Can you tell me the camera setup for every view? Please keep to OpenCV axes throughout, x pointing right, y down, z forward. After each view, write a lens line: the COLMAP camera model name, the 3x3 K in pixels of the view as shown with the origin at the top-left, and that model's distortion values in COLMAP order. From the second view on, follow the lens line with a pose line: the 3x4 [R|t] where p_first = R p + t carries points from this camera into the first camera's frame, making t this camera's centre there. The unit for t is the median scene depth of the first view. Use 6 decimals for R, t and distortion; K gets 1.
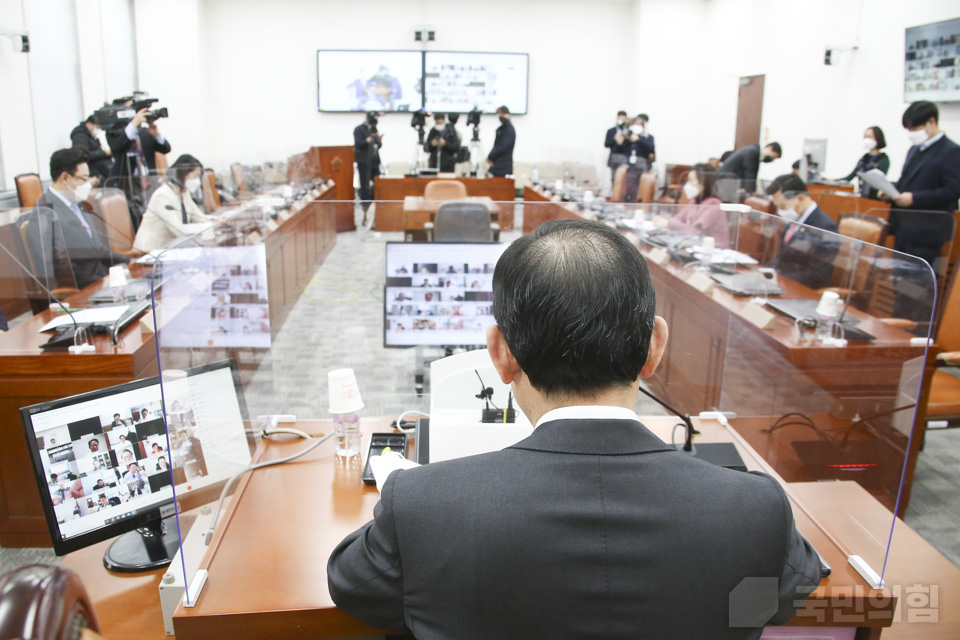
lens RADIAL K [[775.2, 0, 463.1], [0, 775.2, 322.2], [0, 0, 1]] dist [-0.172663, 0.114557]
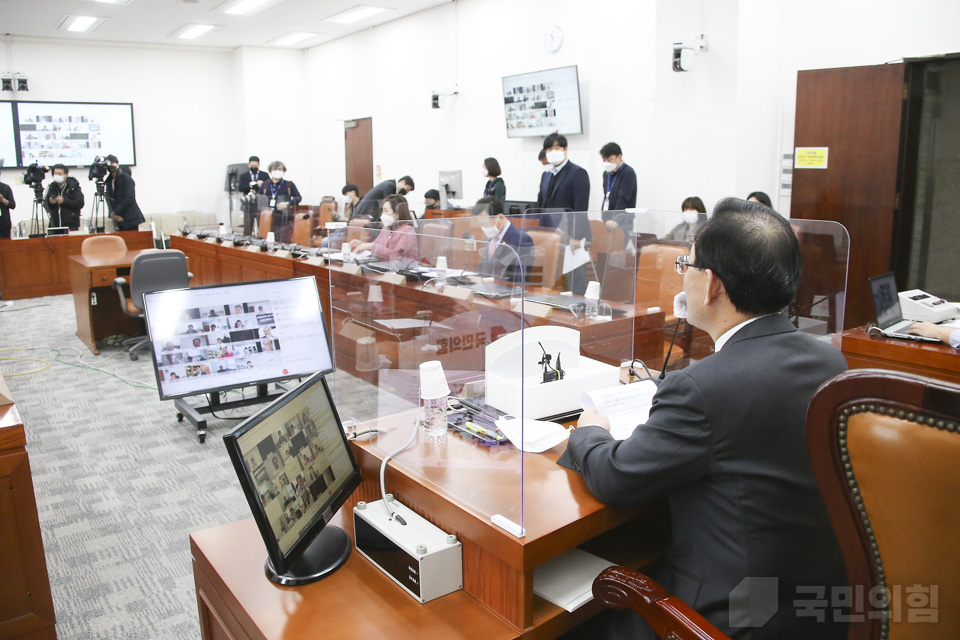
lens RADIAL K [[775.2, 0, 463.1], [0, 775.2, 322.2], [0, 0, 1]] dist [-0.172663, 0.114557]
pose [[0.846816, -0.125771, 0.516802, -0.171966], [0.156052, 0.987630, -0.015349, 0.006821], [-0.508478, 0.093646, 0.855967, -0.008191]]
